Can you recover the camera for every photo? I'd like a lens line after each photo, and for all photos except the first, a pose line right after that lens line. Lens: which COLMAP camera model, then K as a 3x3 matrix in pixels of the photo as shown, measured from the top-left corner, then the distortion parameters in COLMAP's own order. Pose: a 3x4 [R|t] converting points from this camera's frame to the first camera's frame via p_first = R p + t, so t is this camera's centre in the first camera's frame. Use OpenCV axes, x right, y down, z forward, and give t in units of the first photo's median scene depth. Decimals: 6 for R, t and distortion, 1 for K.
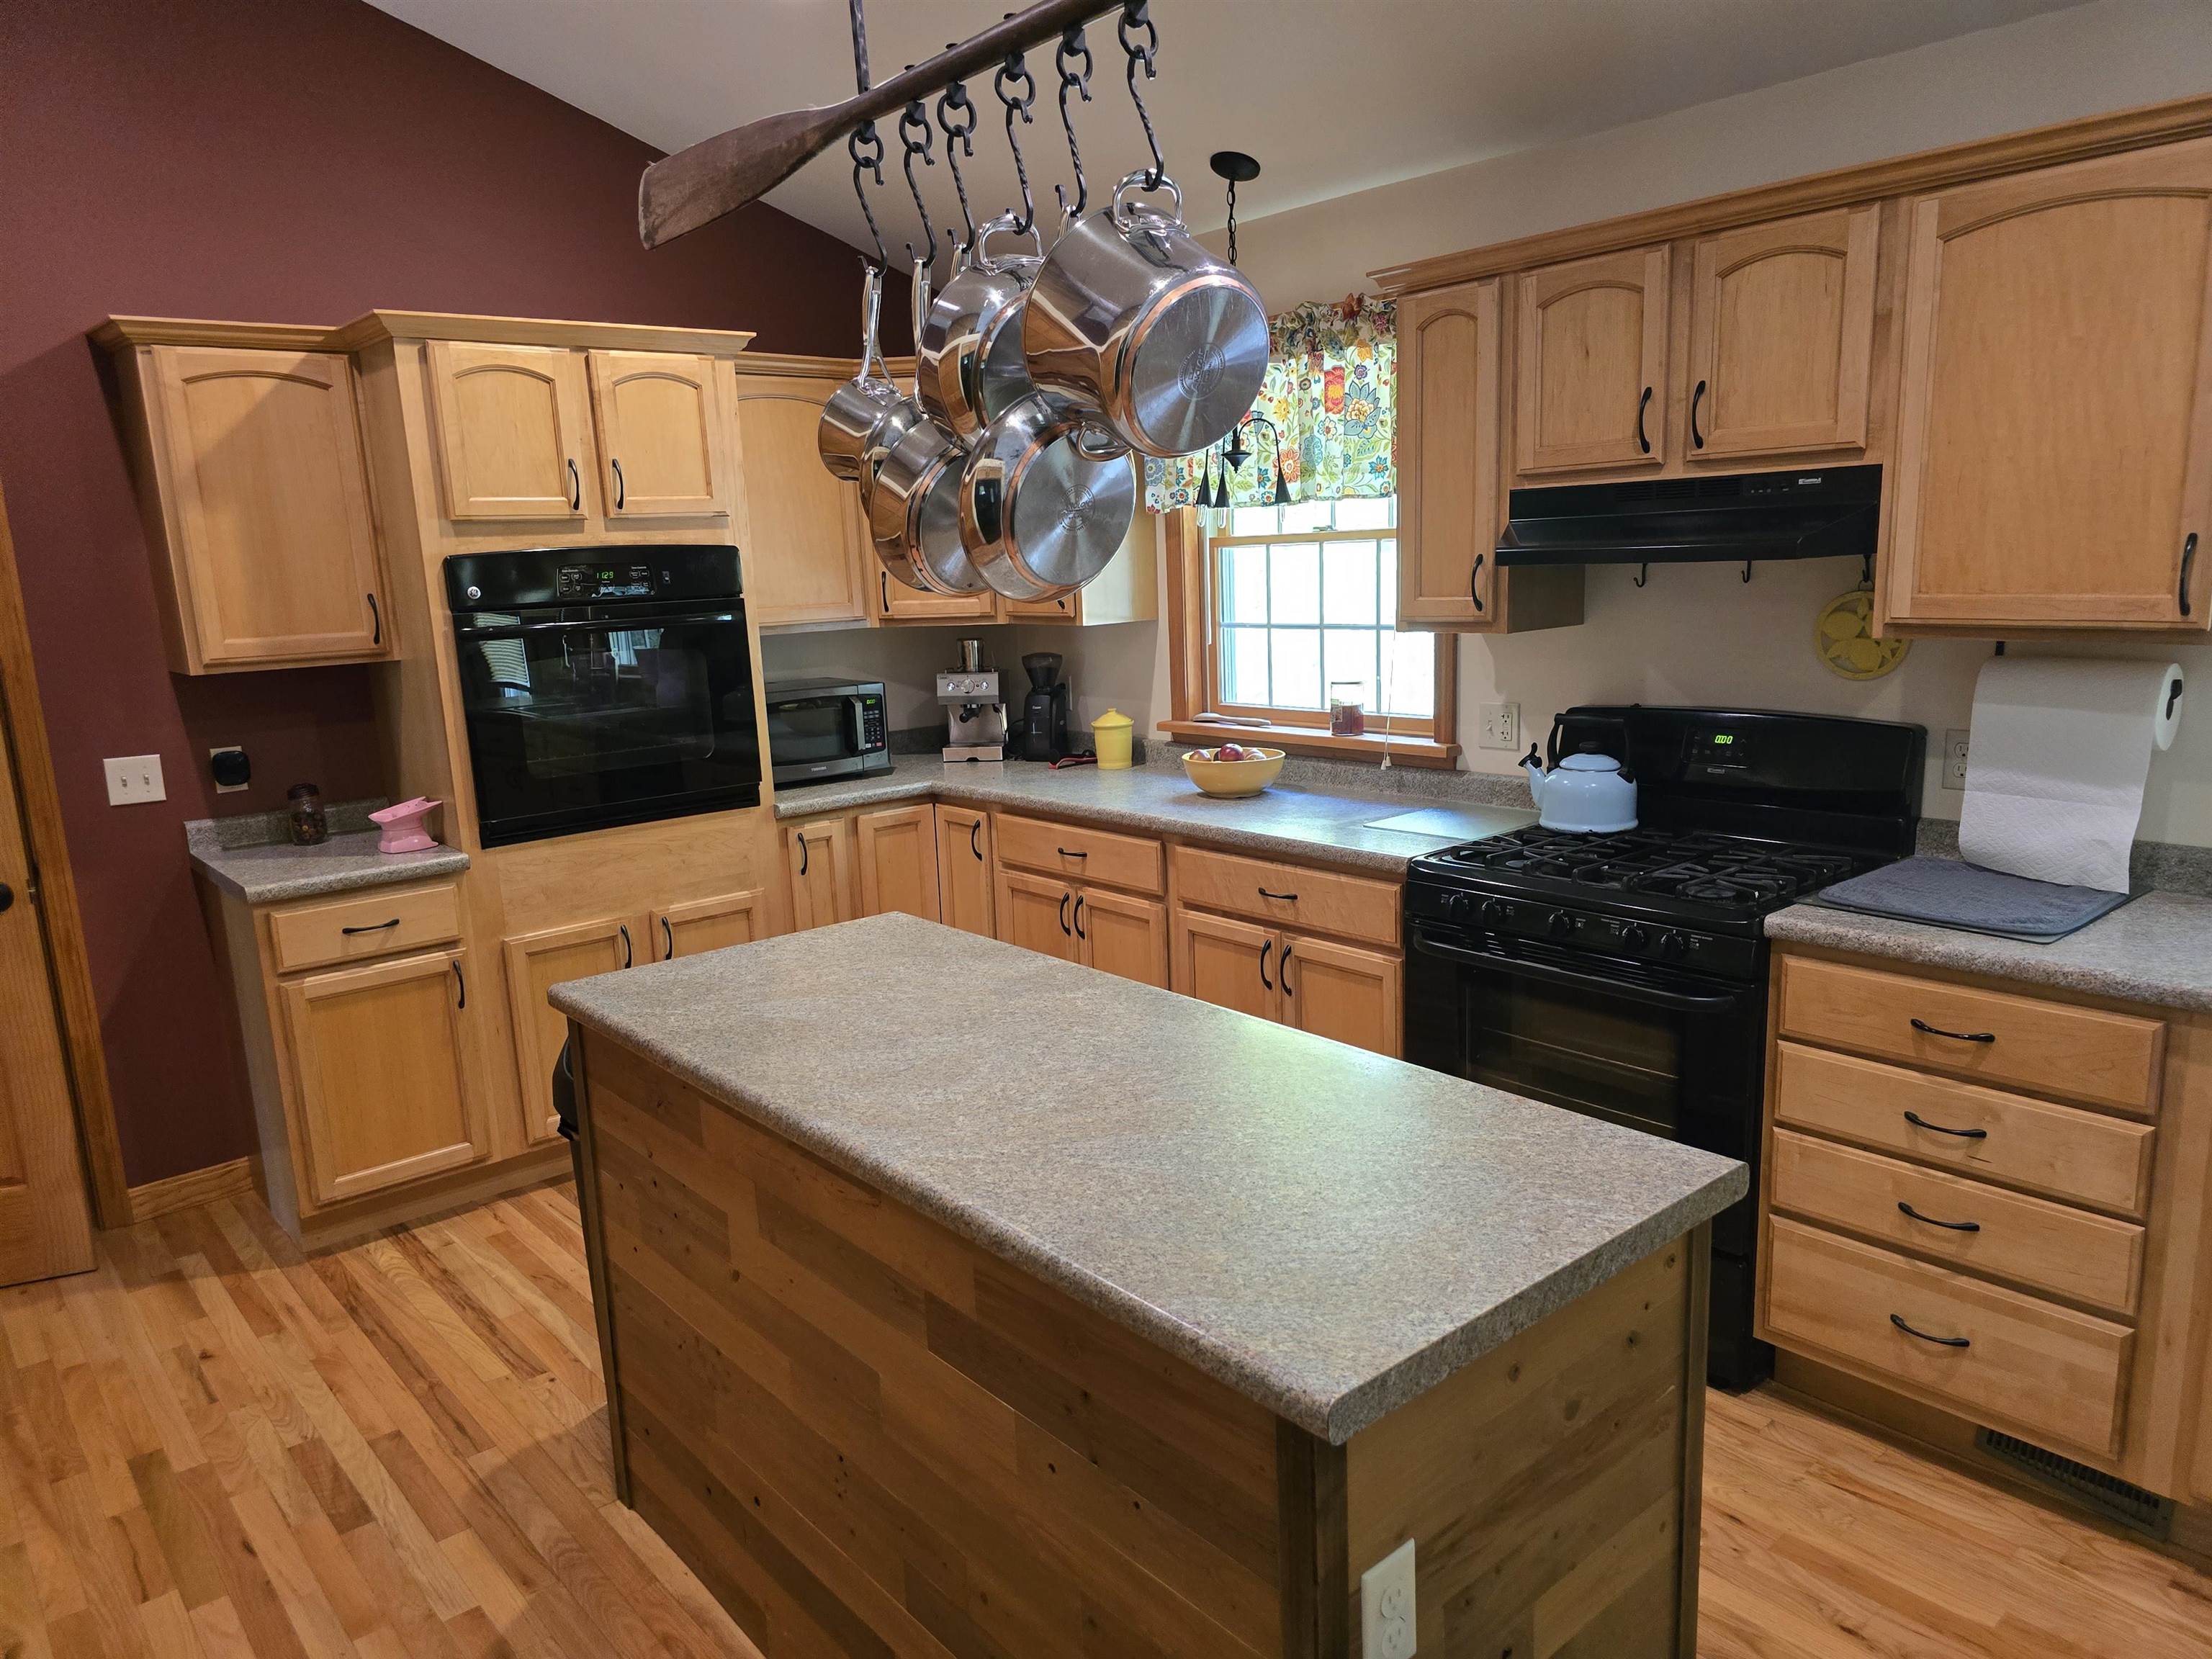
lens RADIAL K [[1482.7, 0, 1117.0], [0, 1482.7, 841.5], [0, 0, 1]] dist [0.058640, -0.048291]
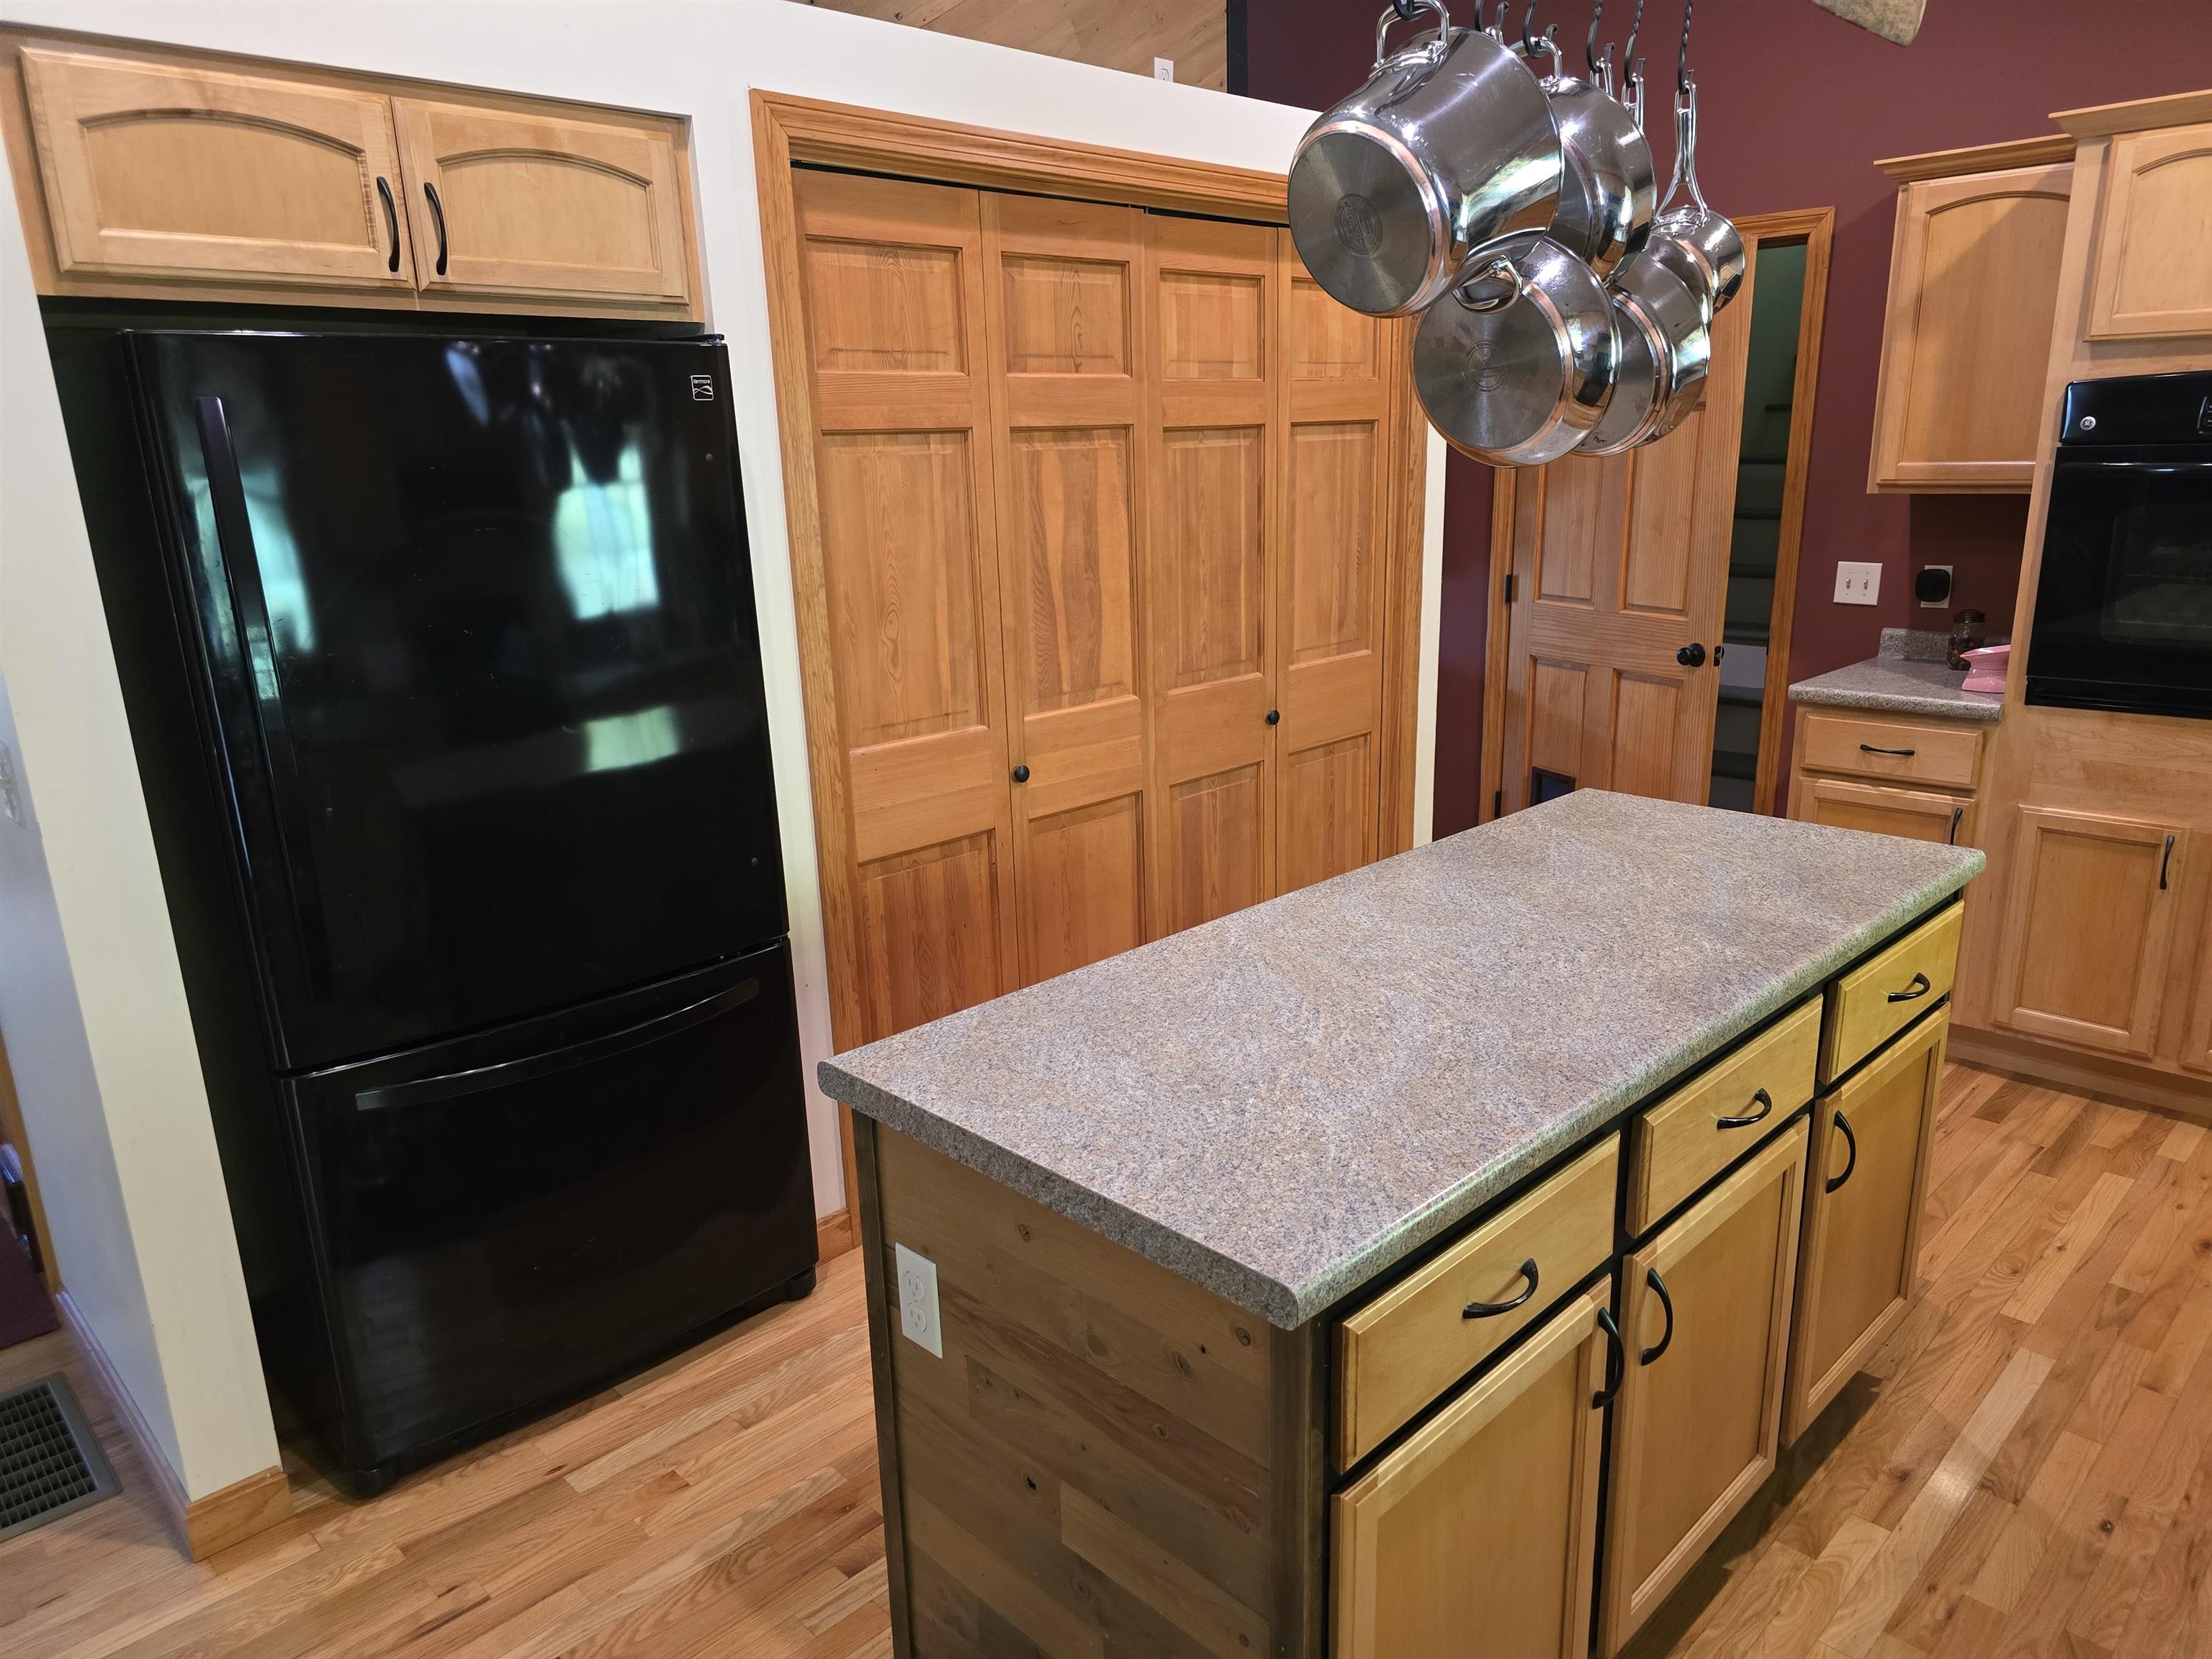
lens RADIAL K [[1482.7, 0, 1110.4], [0, 1482.7, 841.6], [0, 0, 1]] dist [0.058640, -0.048291]
pose [[0.069533, 0.298328, -0.951927, 0.476308], [-0.170202, 0.943793, 0.283347, -0.086896], [0.982953, 0.142317, 0.116401, 0.358040]]
